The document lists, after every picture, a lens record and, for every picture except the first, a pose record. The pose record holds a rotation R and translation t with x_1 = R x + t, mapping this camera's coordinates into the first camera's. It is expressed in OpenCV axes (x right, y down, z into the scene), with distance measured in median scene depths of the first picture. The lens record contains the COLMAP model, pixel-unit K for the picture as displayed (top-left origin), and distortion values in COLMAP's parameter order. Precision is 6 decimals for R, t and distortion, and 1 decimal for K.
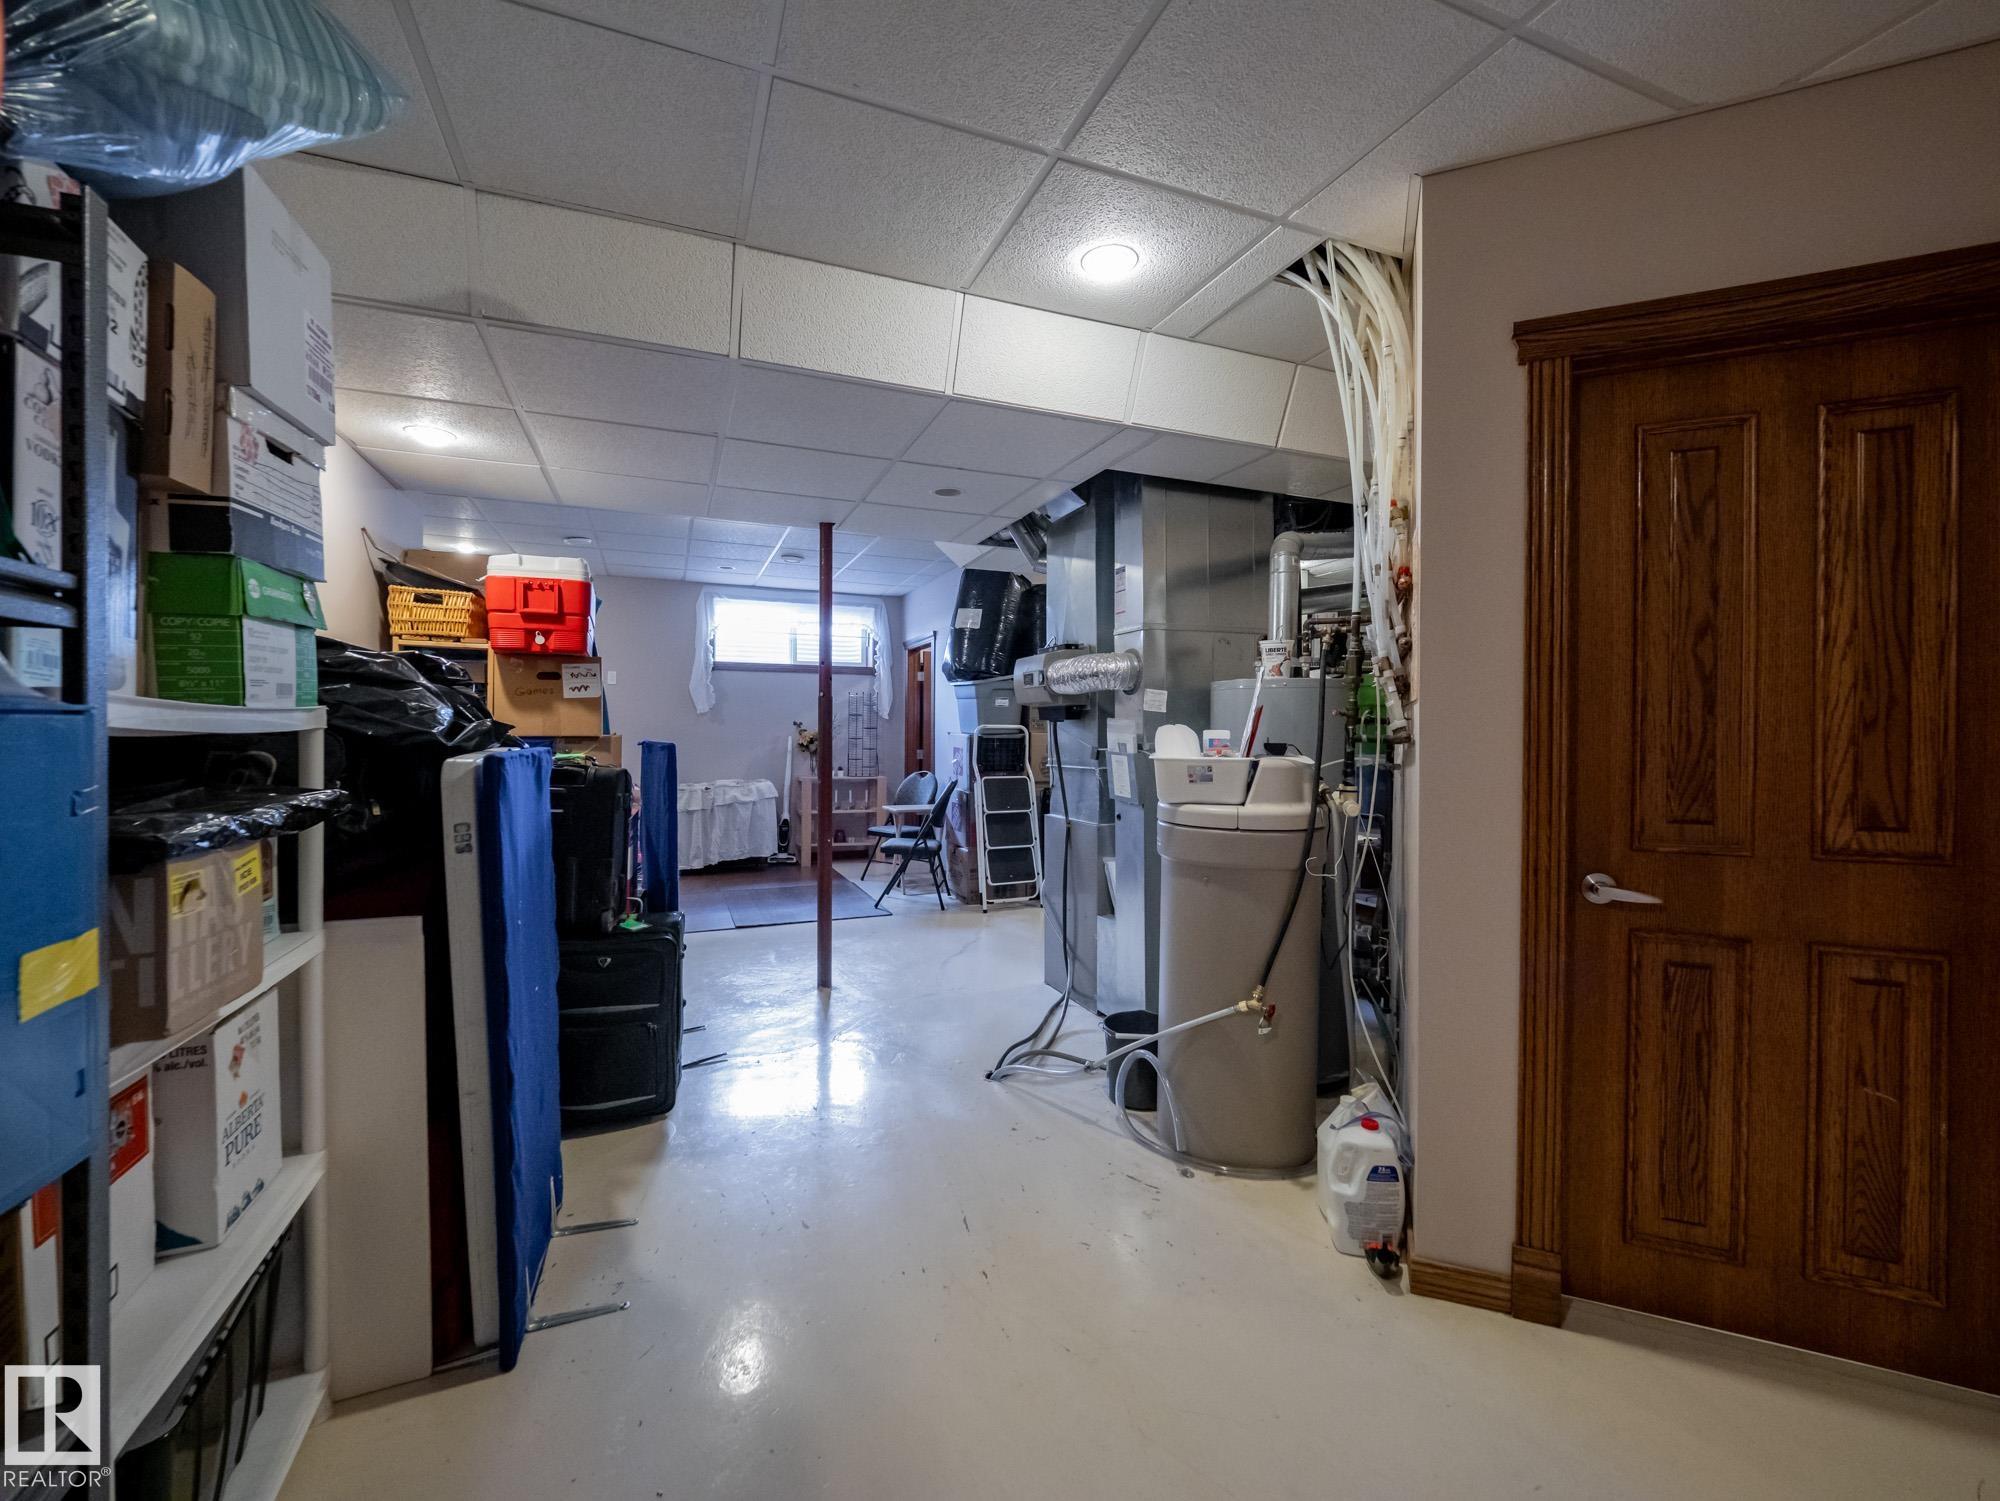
lens RADIAL K [[836.6, 0, 1000.0], [0, 836.6, 750.5], [0, 0, 1]] dist [0.004023, 0.000096]
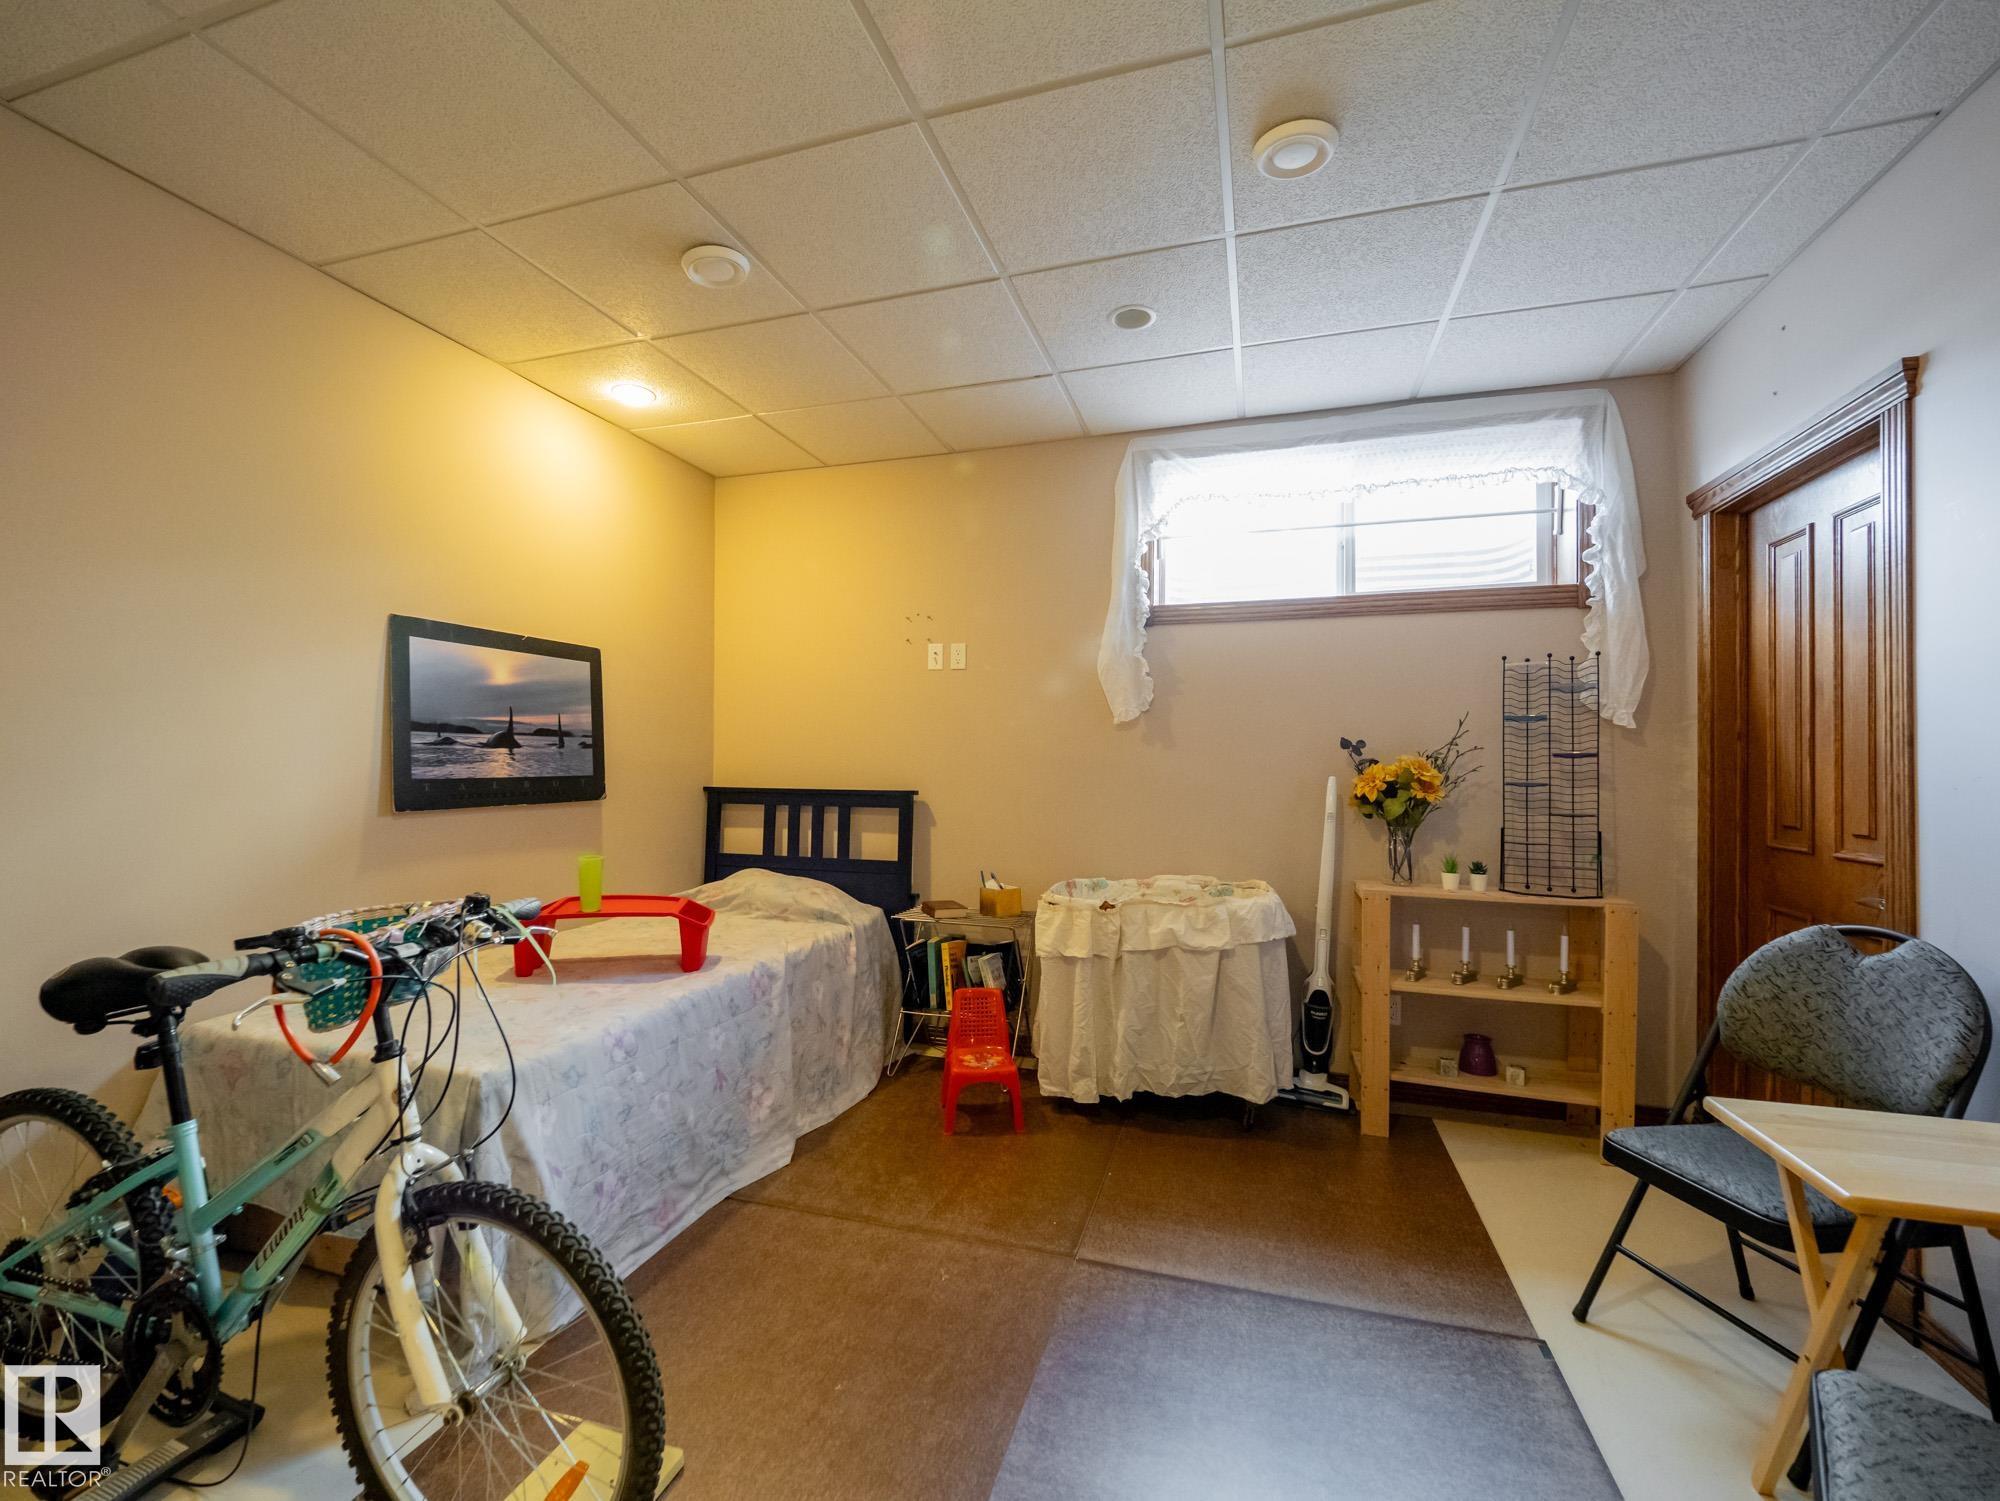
lens RADIAL K [[836.6, 0, 1000.0], [0, 836.6, 750.5], [0, 0, 1]] dist [0.004023, 0.000096]
pose [[0.770420, -0.009809, -0.637461, -0.122550], [-0.012715, 0.999446, -0.030745, -0.015199], [0.637409, 0.031792, 0.769869, 0.609923]]
